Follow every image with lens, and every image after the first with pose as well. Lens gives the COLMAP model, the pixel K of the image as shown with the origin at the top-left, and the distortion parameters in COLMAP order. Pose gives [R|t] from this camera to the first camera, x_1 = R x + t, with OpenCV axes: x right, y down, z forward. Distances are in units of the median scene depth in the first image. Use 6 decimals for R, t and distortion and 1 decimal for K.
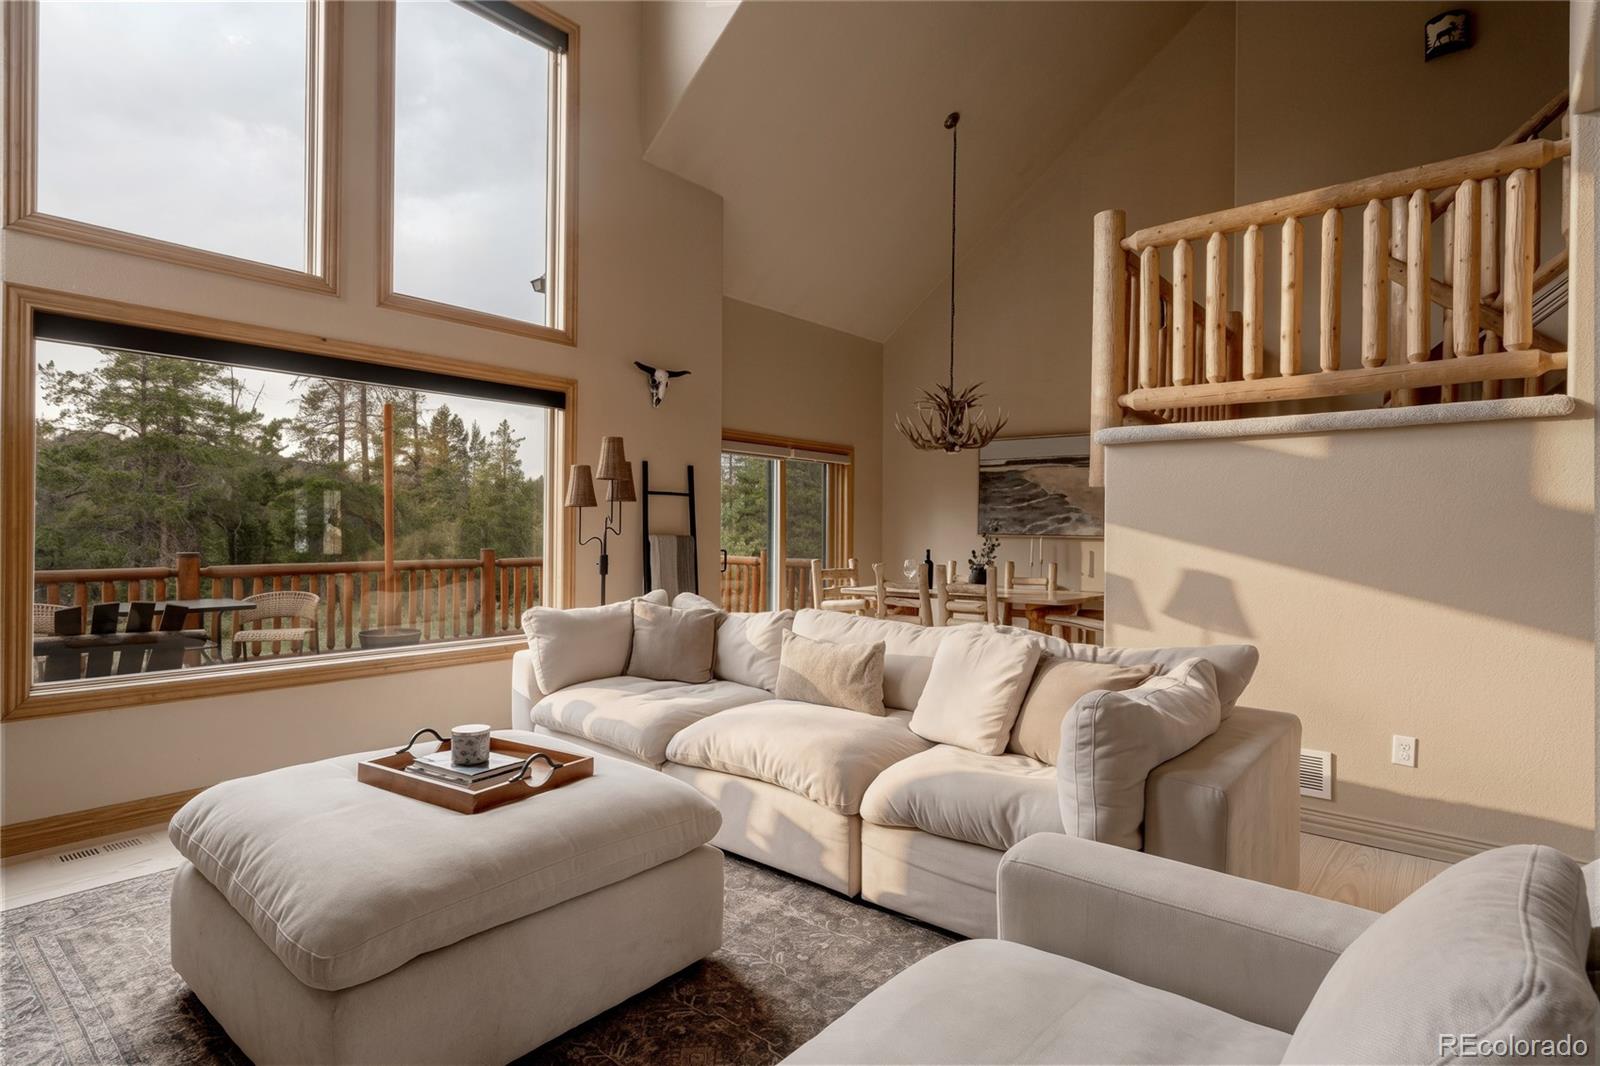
lens RADIAL K [[828.2, 0, 786.6], [0, 828.2, 530.6], [0, 0, 1]] dist [-0.007637, 0.001944]
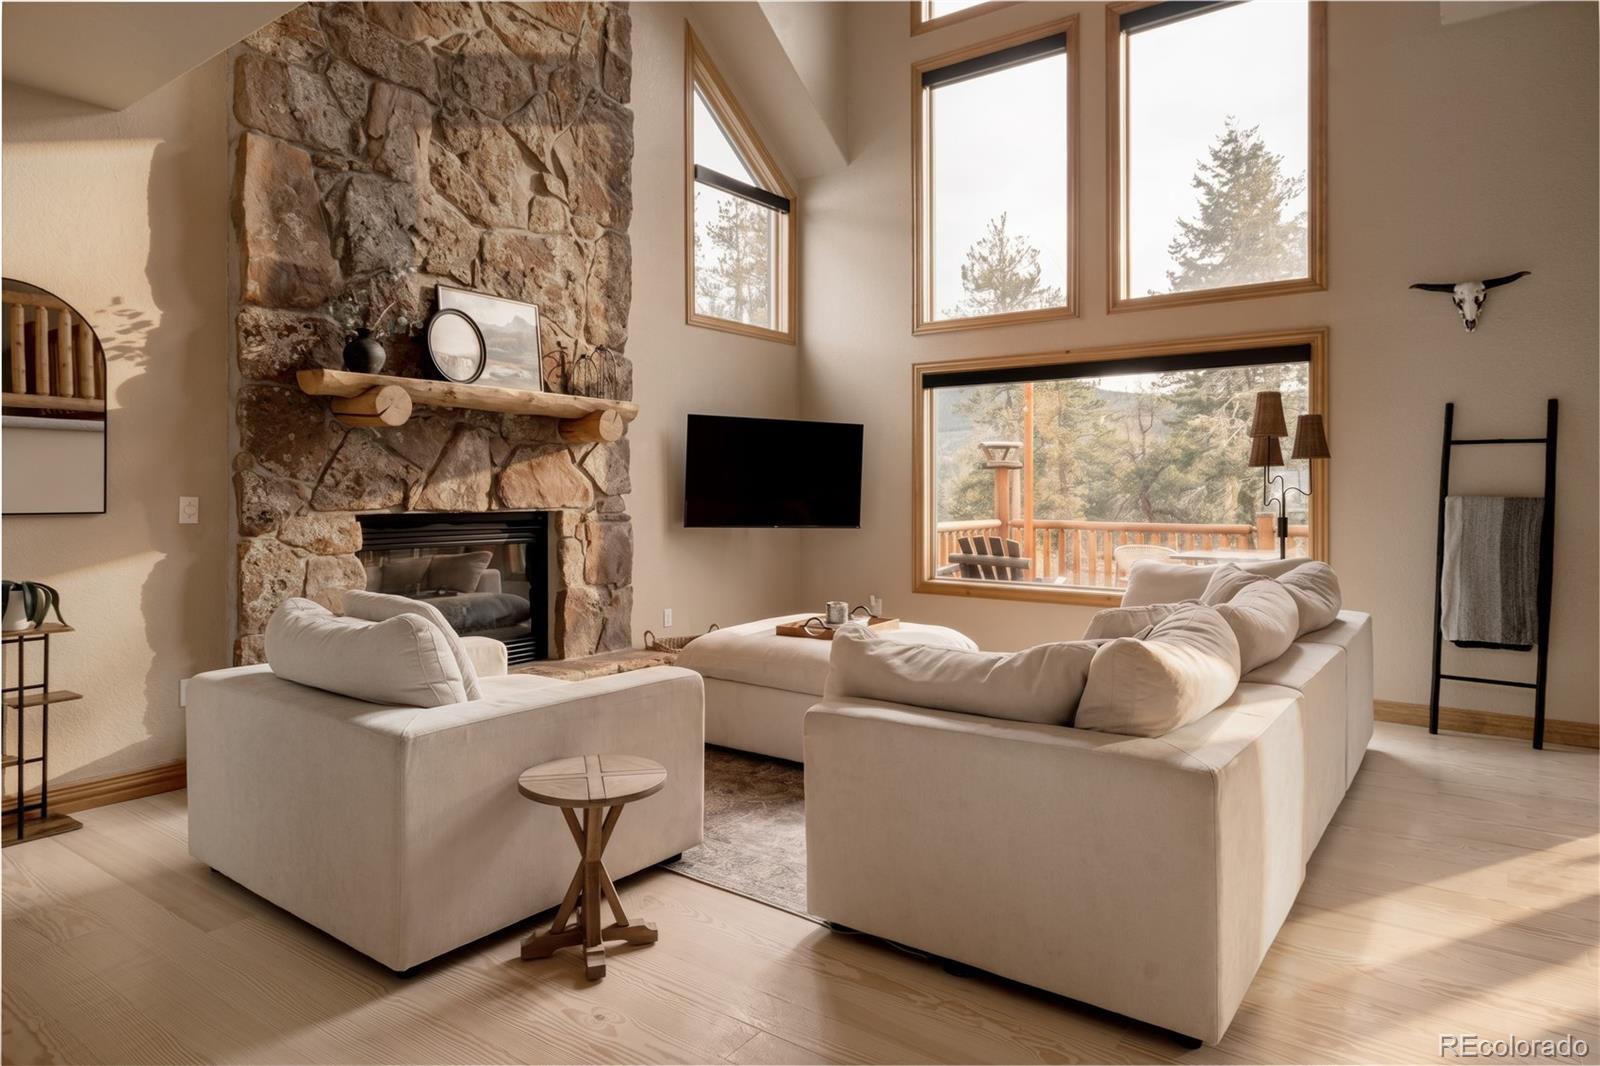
lens RADIAL K [[948.0, 0, 836.4], [0, 948.0, 480.6], [0, 0, 1]] dist [0.008560, 0.007112]
pose [[0.099969, -0.019027, -0.994809, 0.612556], [-0.001035, 0.999815, -0.019227, 0.007125], [0.994990, 0.002952, 0.099931, 0.298388]]
